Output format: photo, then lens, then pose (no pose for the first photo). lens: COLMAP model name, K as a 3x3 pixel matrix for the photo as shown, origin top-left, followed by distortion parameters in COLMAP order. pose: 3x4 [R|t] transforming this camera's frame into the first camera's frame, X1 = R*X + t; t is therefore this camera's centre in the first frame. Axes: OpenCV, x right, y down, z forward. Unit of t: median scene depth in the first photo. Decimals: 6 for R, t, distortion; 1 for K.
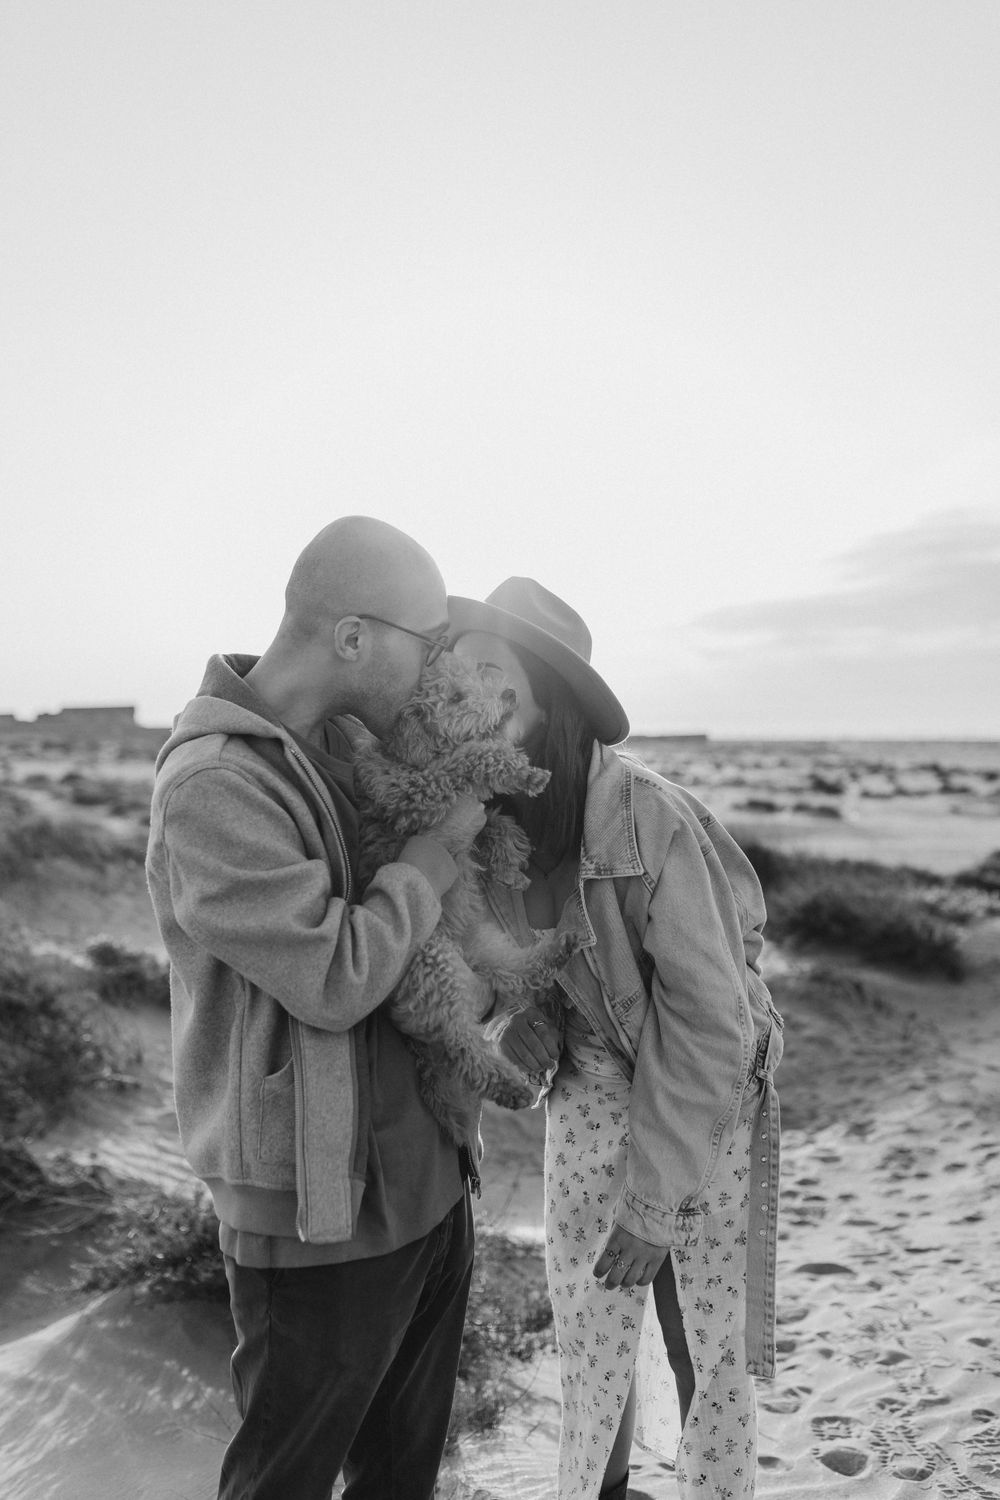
lens RADIAL K [[1434.0, 0, 500.0], [0, 1434.0, 750.0], [0, 0, 1]] dist [0.003920, -0.009057]
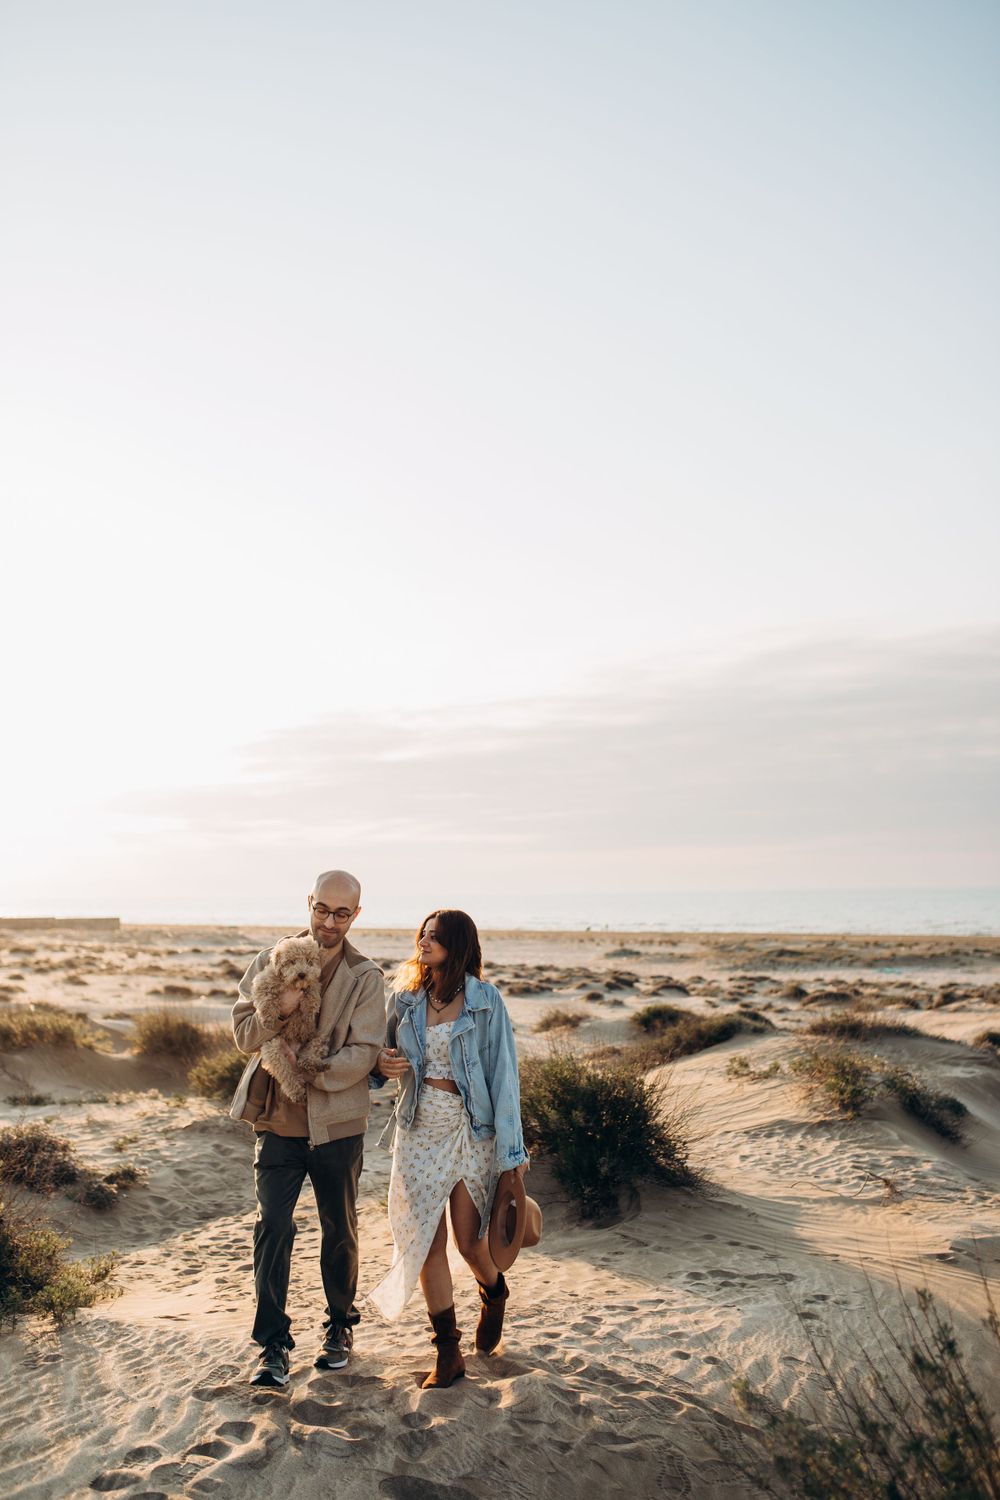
lens RADIAL K [[1434.9, 0, 500.0], [0, 1434.9, 750.0], [0, 0, 1]] dist [-0.064634, 0.103370]
pose [[0.918911, 0.060121, 0.389856, -0.126244], [-0.009050, 0.991270, -0.131535, -0.009065], [-0.394361, 0.117341, 0.911433, -0.455361]]
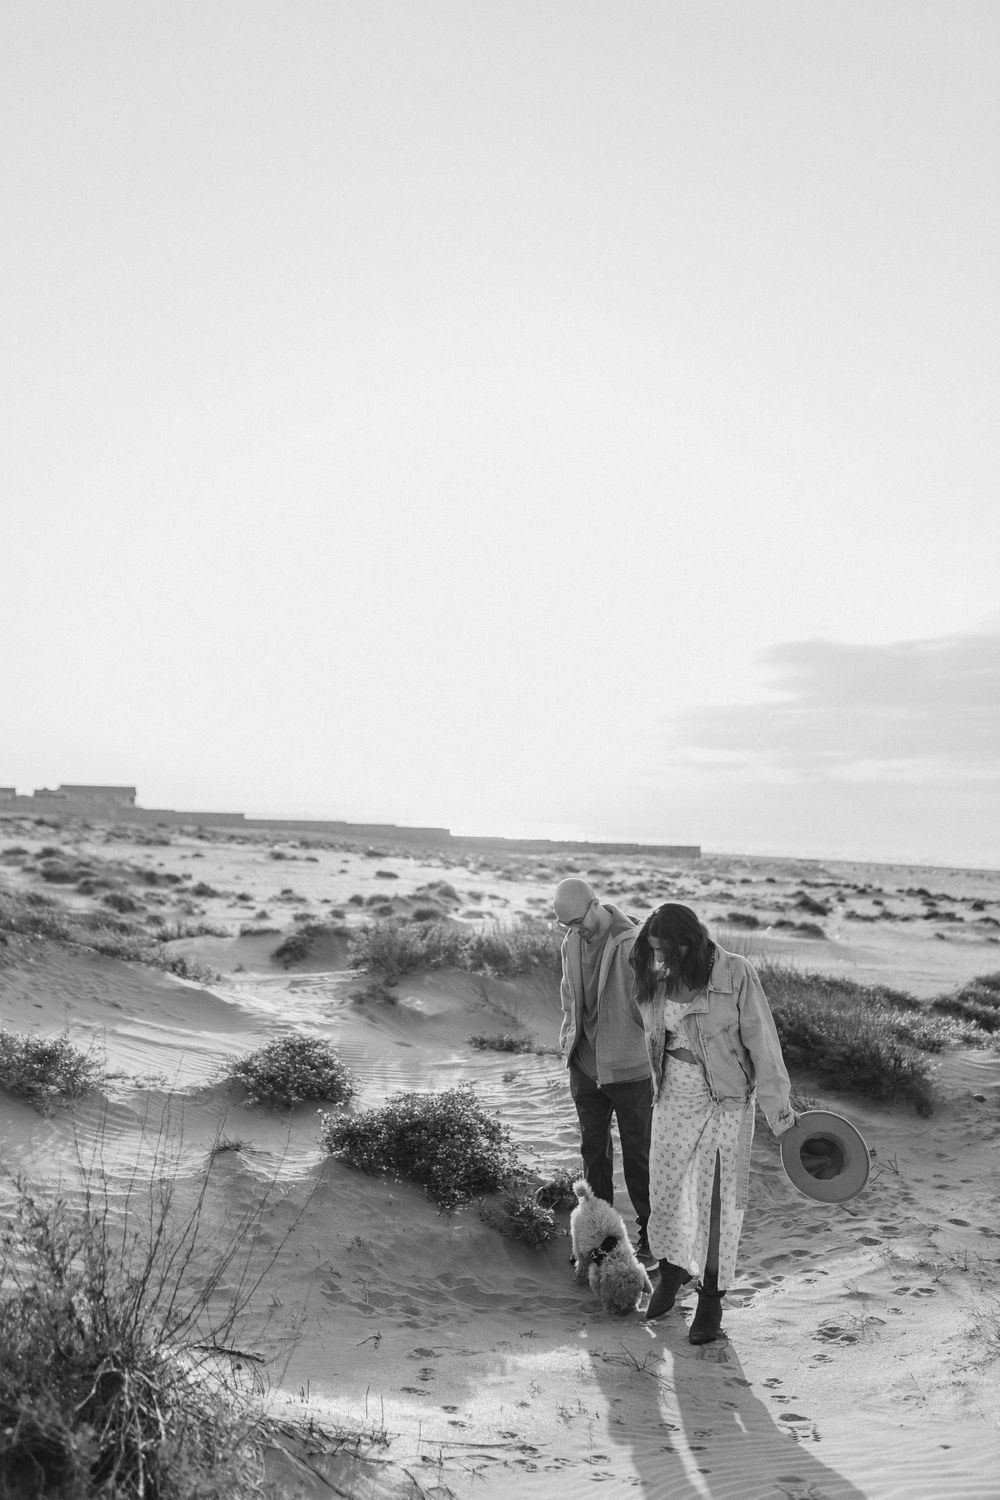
lens RADIAL K [[1414.6, 0, 500.0], [0, 1414.6, 750.0], [0, 0, 1]] dist [0.004909, -0.007833]
pose [[0.998434, 0.055929, -0.000824, 0.058006], [-0.055838, 0.995727, -0.073550, 0.018329], [-0.003293, 0.073481, 0.997291, 0.143073]]
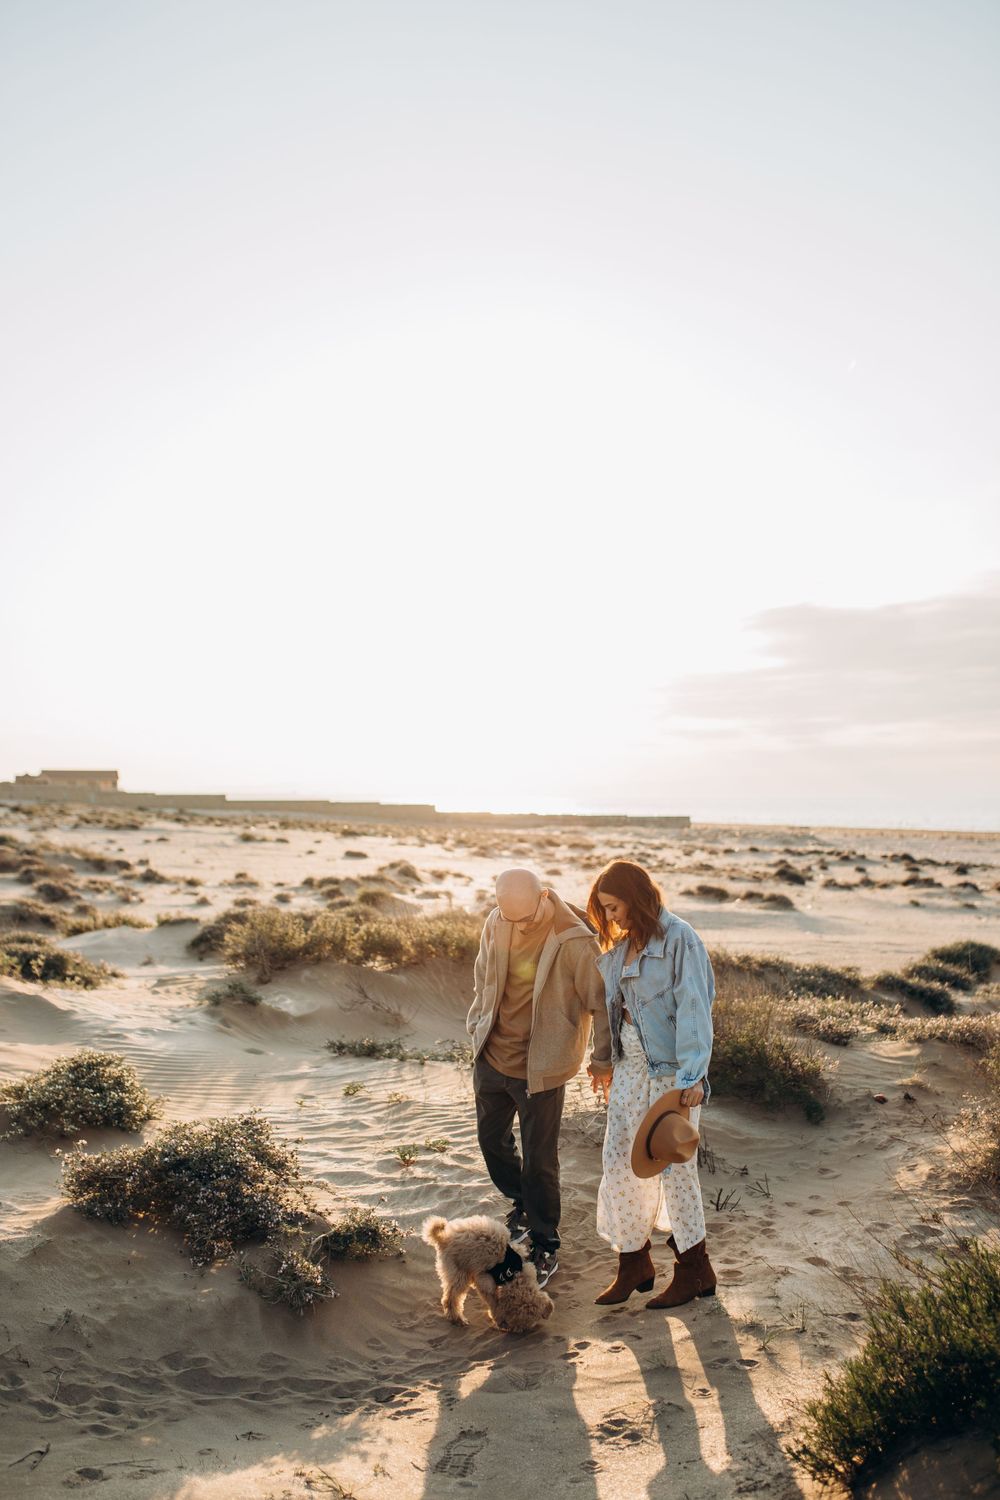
lens RADIAL K [[1430.9, 0, 500.0], [0, 1430.9, 750.0], [0, 0, 1]] dist [-0.064106, 0.099006]
pose [[0.999519, 0.030498, 0.005683, 0.190797], [-0.030136, 0.998000, -0.055575, 0.006765], [-0.007367, 0.055377, 0.998438, 0.295002]]
